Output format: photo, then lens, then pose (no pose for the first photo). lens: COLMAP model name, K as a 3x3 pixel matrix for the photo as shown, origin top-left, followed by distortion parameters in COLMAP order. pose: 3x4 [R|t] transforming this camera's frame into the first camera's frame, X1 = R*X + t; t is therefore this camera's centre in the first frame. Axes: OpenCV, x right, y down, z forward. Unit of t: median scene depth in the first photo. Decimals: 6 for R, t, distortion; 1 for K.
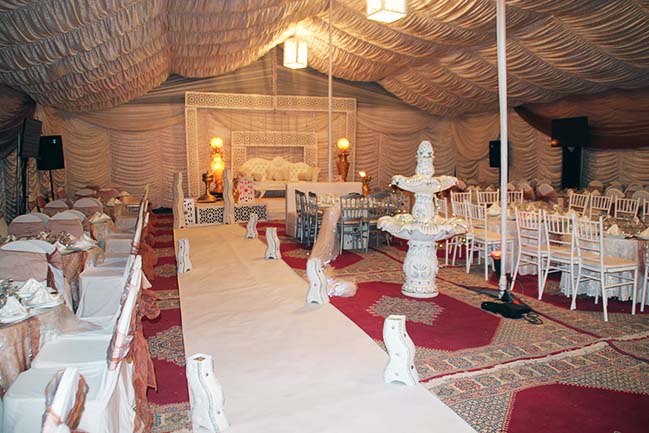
lens RADIAL K [[530.4, 0, 324.5], [0, 530.4, 216.5], [0, 0, 1]] dist [-0.167911, 0.110929]
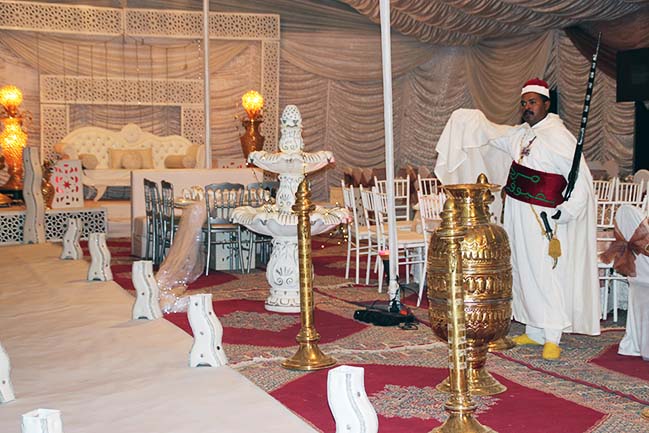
lens RADIAL K [[1262.2, 0, 324.5], [0, 1262.2, 216.5], [0, 0, 1]] dist [0.340810, 0.107282]
pose [[0.999391, -0.004720, 0.034564, 0.093731], [0.006064, 0.999225, -0.038881, 0.047073], [-0.034354, 0.039067, 0.998646, -0.437258]]
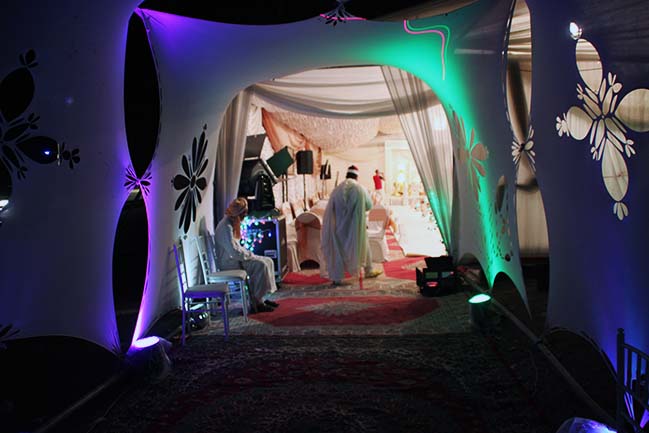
lens RADIAL K [[530.4, 0, 324.5], [0, 530.4, 216.5], [0, 0, 1]] dist [-0.167911, 0.110929]
pose [[0.935420, 0.016637, -0.353147, 0.306698], [-0.028524, 0.999187, -0.028482, 0.146516], [0.352386, 0.036716, 0.935134, -1.268563]]
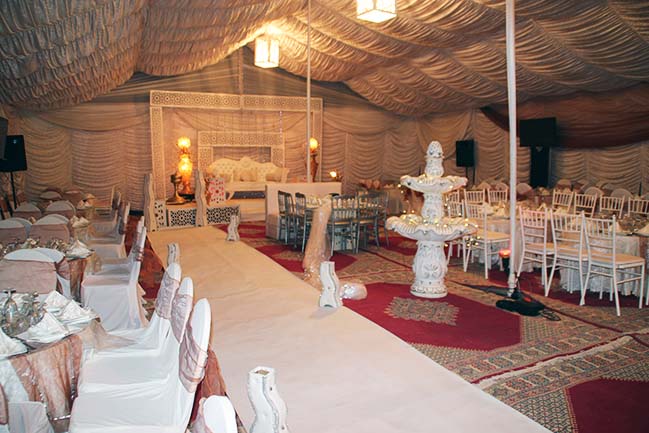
lens RADIAL K [[530.4, 0, 324.5], [0, 530.4, 216.5], [0, 0, 1]] dist [-0.167911, 0.110929]
pose [[0.994667, -0.012611, 0.102363, -0.064456], [0.012605, 0.999920, 0.000701, -0.002096], [-0.102363, 0.000593, 0.994747, 0.013911]]
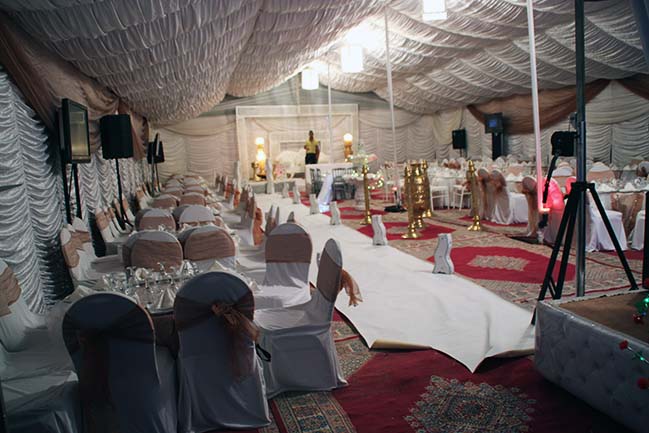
lens RADIAL K [[558.3, 0, 324.5], [0, 558.3, 216.5], [0, 0, 1]] dist [-0.081861, 0.009945]
pose [[0.996914, -0.037135, -0.069162, 0.100111], [0.037961, 0.999222, 0.010666, 0.079894], [0.068713, -0.013259, 0.997548, -0.725290]]
